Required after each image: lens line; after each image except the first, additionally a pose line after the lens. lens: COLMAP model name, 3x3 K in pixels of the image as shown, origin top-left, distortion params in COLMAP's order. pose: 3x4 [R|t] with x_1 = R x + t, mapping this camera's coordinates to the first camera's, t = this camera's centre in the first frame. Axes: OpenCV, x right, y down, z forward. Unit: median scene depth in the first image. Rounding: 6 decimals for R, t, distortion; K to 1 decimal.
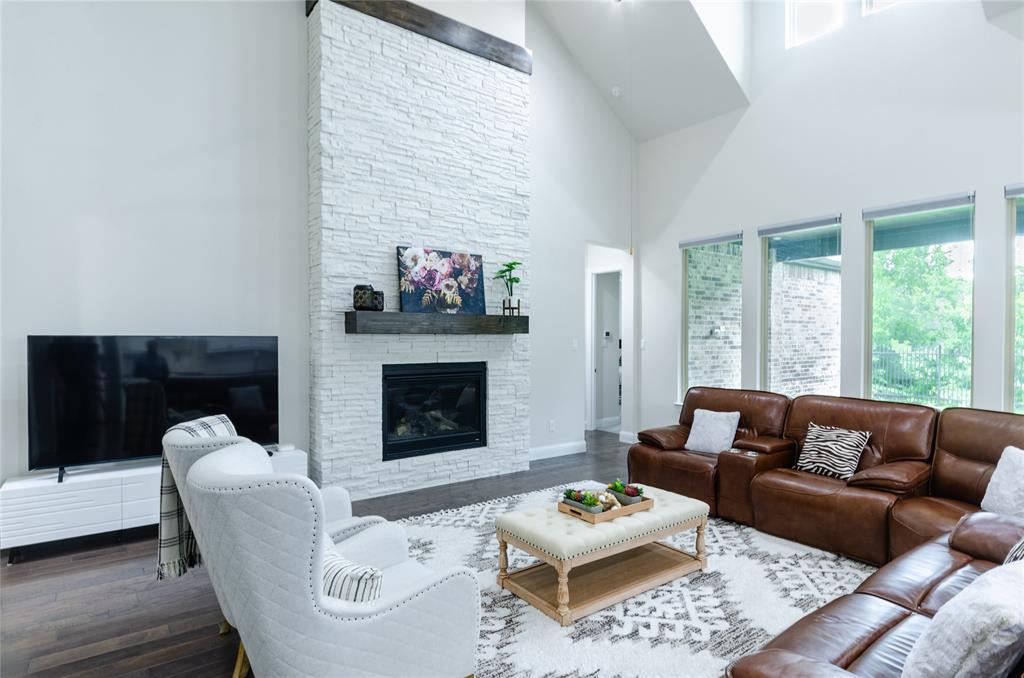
lens RADIAL K [[544.4, 0, 523.1], [0, 544.4, 344.8], [0, 0, 1]] dist [0.002593, -0.000693]
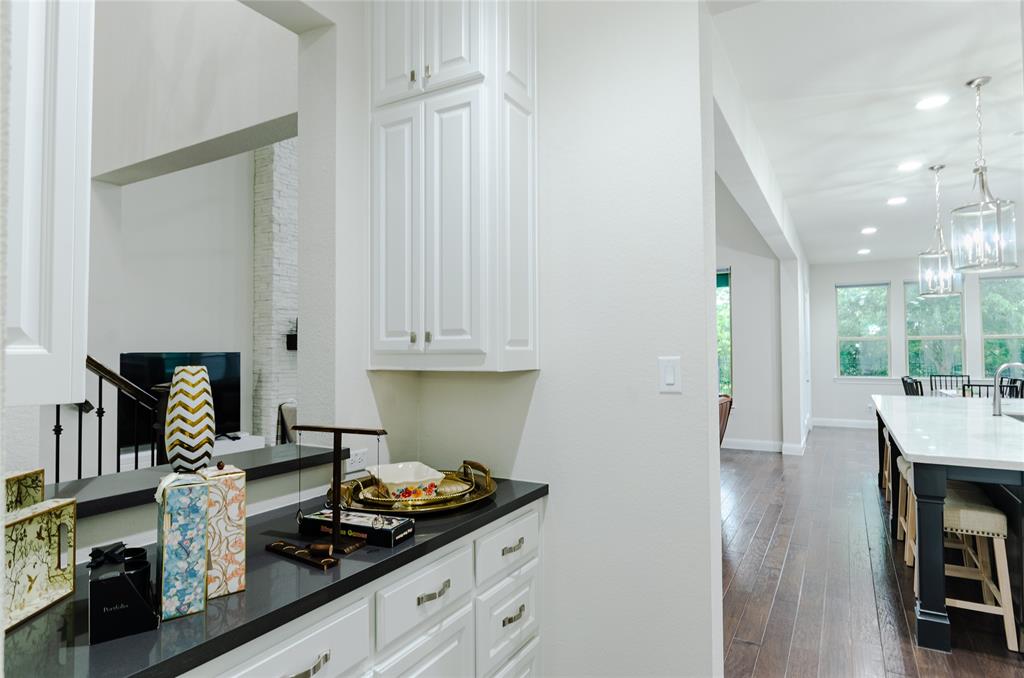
lens RADIAL K [[561.5, 0, 513.3], [0, 561.5, 336.4], [0, 0, 1]] dist [0.001855, -0.011587]
pose [[0.919437, 0.005104, 0.393204, -0.324218], [0.010292, 0.999261, -0.037038, 0.003181], [-0.393103, 0.038101, 0.918705, -0.490858]]
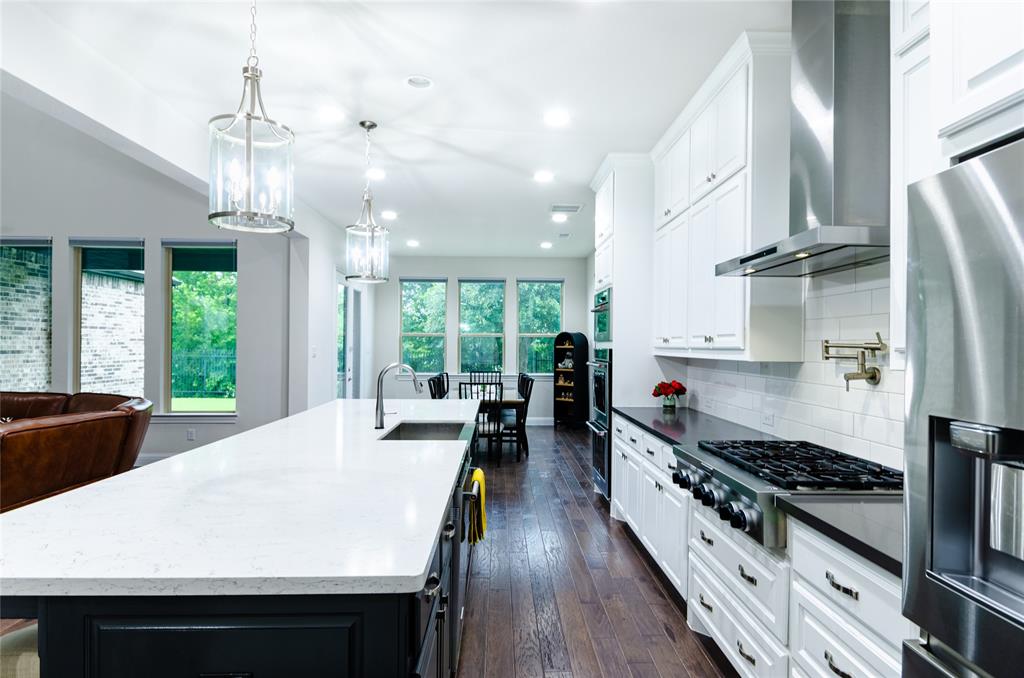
lens RADIAL K [[544.4, 0, 523.1], [0, 544.4, 344.8], [0, 0, 1]] dist [0.002593, -0.000693]
pose [[0.566153, 0.005746, 0.824280, 0.189058], [0.002197, 0.999962, -0.008480, 0.003014], [-0.824297, 0.006612, 0.566119, -0.518997]]
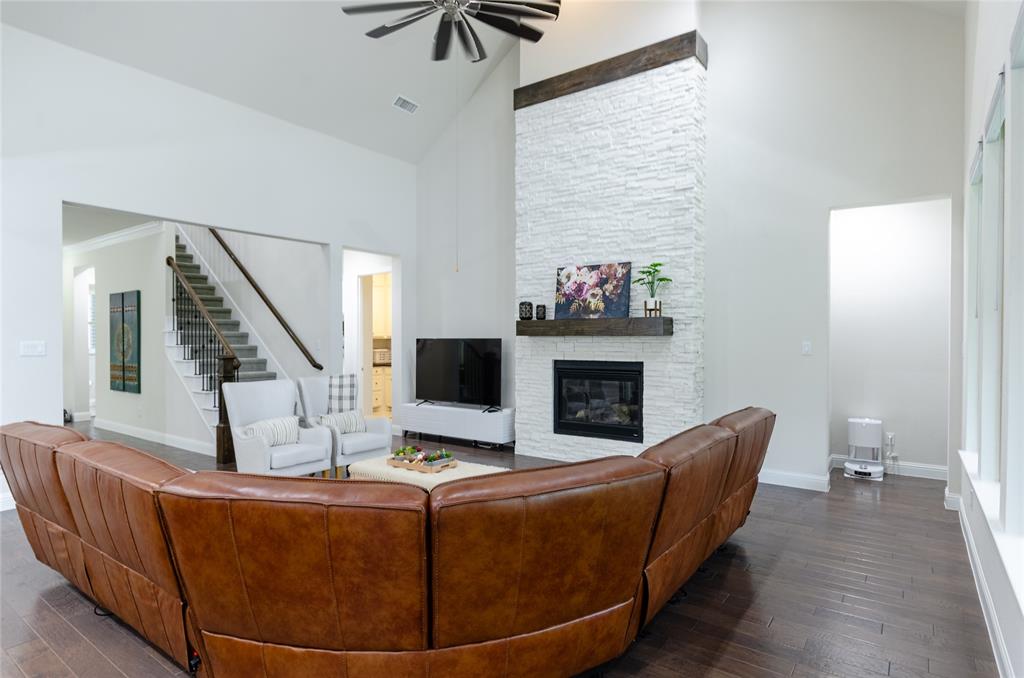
lens RADIAL K [[544.4, 0, 523.1], [0, 544.4, 344.8], [0, 0, 1]] dist [0.002593, -0.000693]
pose [[0.308672, 0.007476, -0.951139, 0.920176], [-0.011215, 0.999928, 0.004220, -0.004198], [0.951102, 0.009365, 0.308734, 0.497207]]
